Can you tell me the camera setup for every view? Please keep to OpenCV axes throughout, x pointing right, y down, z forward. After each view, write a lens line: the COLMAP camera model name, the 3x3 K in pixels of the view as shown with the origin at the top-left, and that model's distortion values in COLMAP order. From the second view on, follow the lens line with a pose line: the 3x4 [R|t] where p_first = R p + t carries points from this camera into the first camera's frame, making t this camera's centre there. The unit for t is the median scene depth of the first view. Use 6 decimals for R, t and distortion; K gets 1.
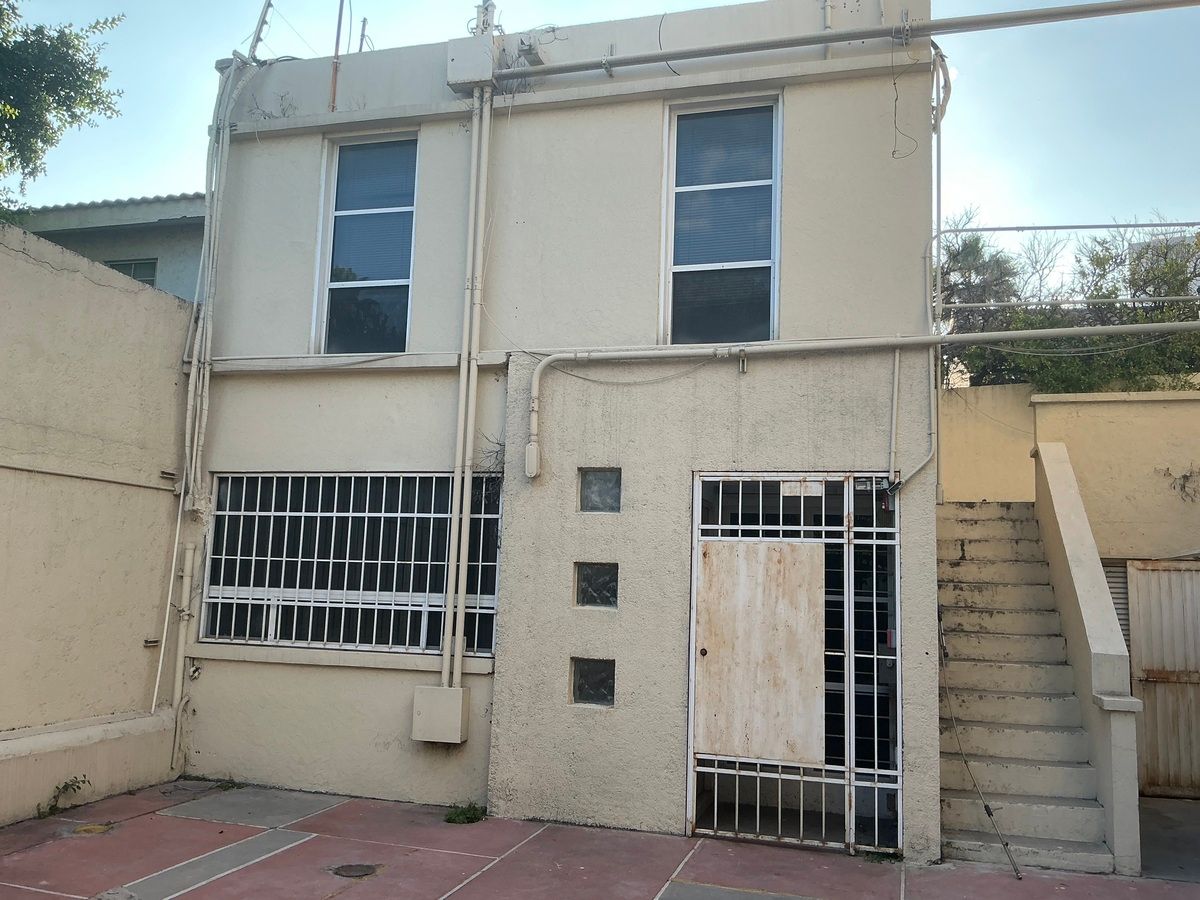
lens RADIAL K [[988.5, 0, 600.0], [0, 988.5, 450.0], [0, 0, 1]] dist [0.102654, -0.179470]
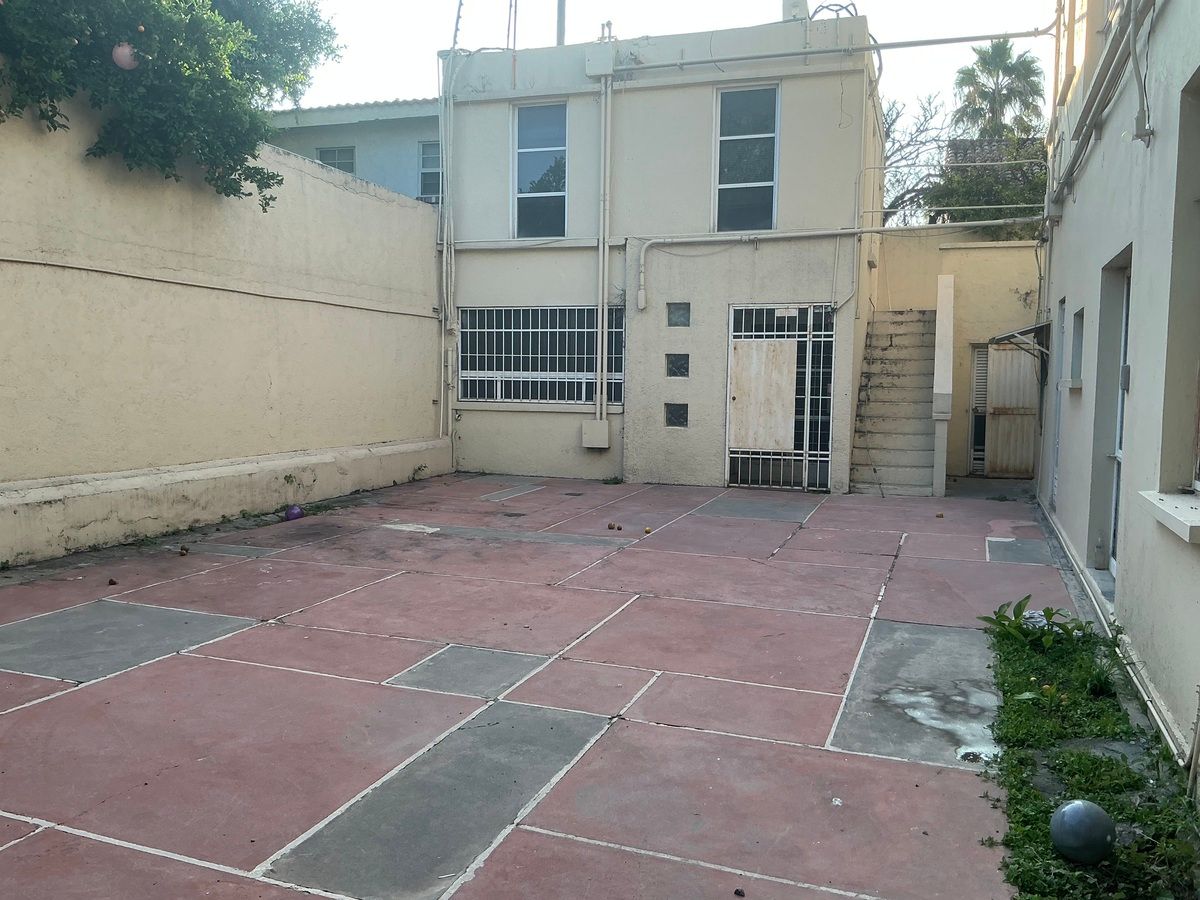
lens RADIAL K [[988.5, 0, 600.0], [0, 988.5, 450.0], [0, 0, 1]] dist [0.102654, -0.179470]
pose [[0.998773, -0.017267, -0.046411, -0.063227], [0.026486, 0.978182, 0.206055, -0.095036], [0.041841, -0.207032, 0.977439, -0.845559]]
